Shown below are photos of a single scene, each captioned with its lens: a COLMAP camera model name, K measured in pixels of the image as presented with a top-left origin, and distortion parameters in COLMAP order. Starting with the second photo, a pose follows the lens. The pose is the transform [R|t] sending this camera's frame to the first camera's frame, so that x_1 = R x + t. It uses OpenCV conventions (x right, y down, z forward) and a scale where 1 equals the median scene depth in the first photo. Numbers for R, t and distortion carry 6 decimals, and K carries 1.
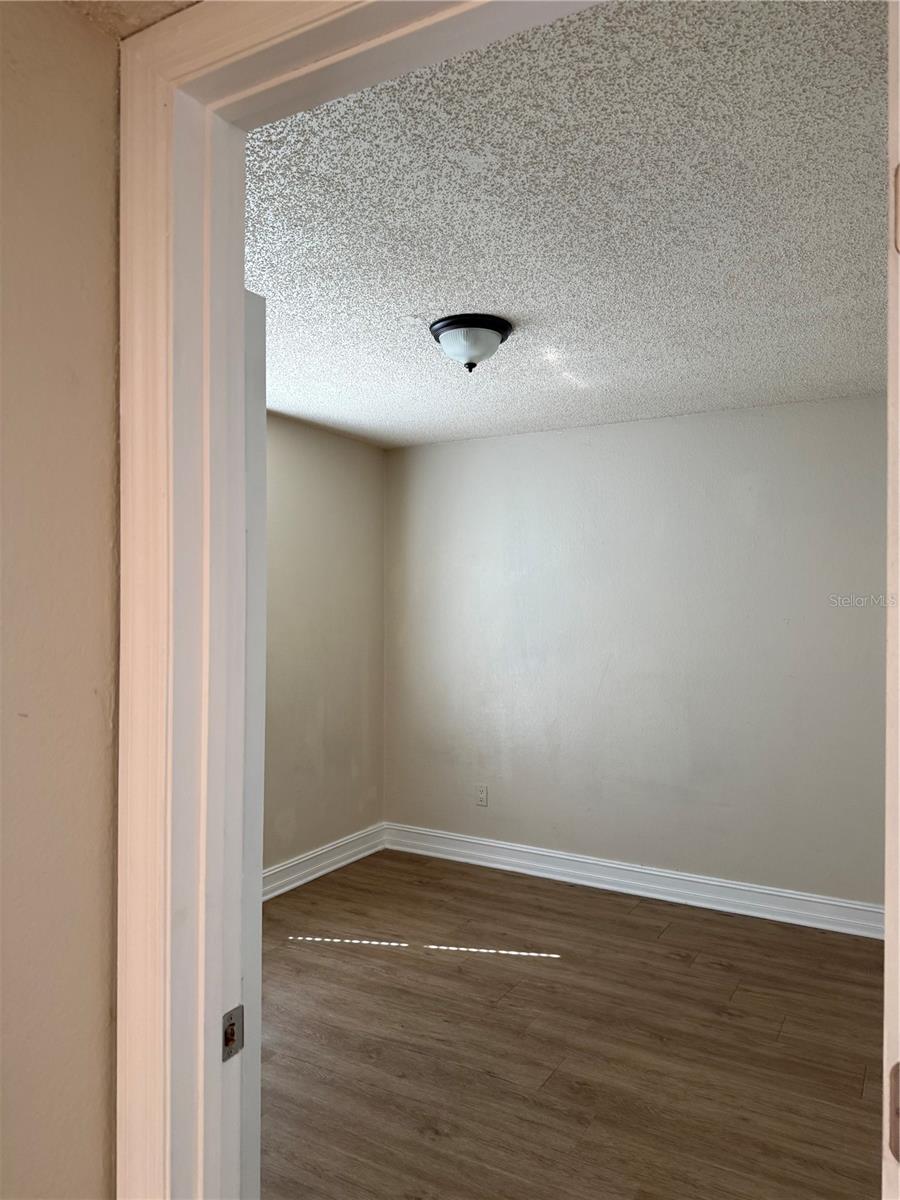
lens RADIAL K [[835.1, 0, 450.0], [0, 835.1, 600.0], [0, 0, 1]] dist [0.123859, -0.202807]
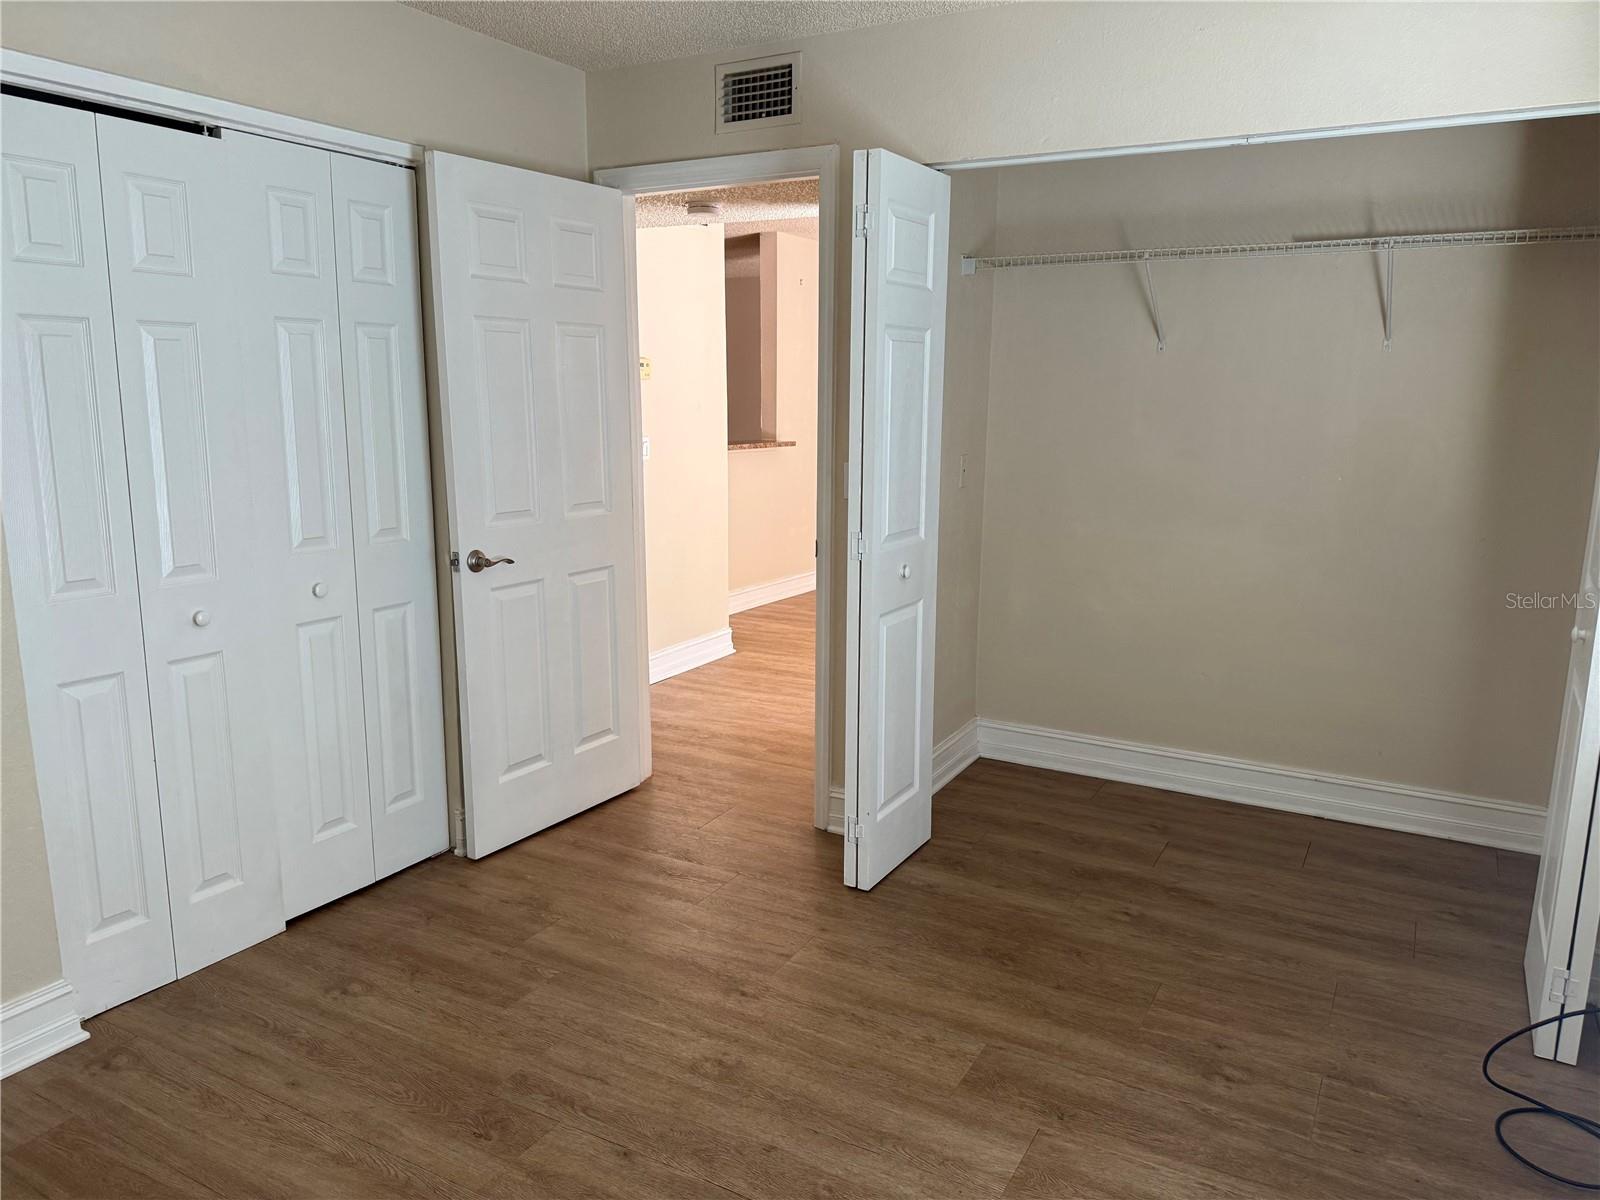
lens RADIAL K [[1113.5, 0, 789.0], [0, 1113.5, 592.2], [0, 0, 1]] dist [0.123859, -0.202807]
pose [[-0.999889, -0.014550, -0.003209, -0.067158], [-0.014890, 0.983514, 0.180216, 0.020224], [0.000534, 0.180243, -0.983622, 1.888320]]
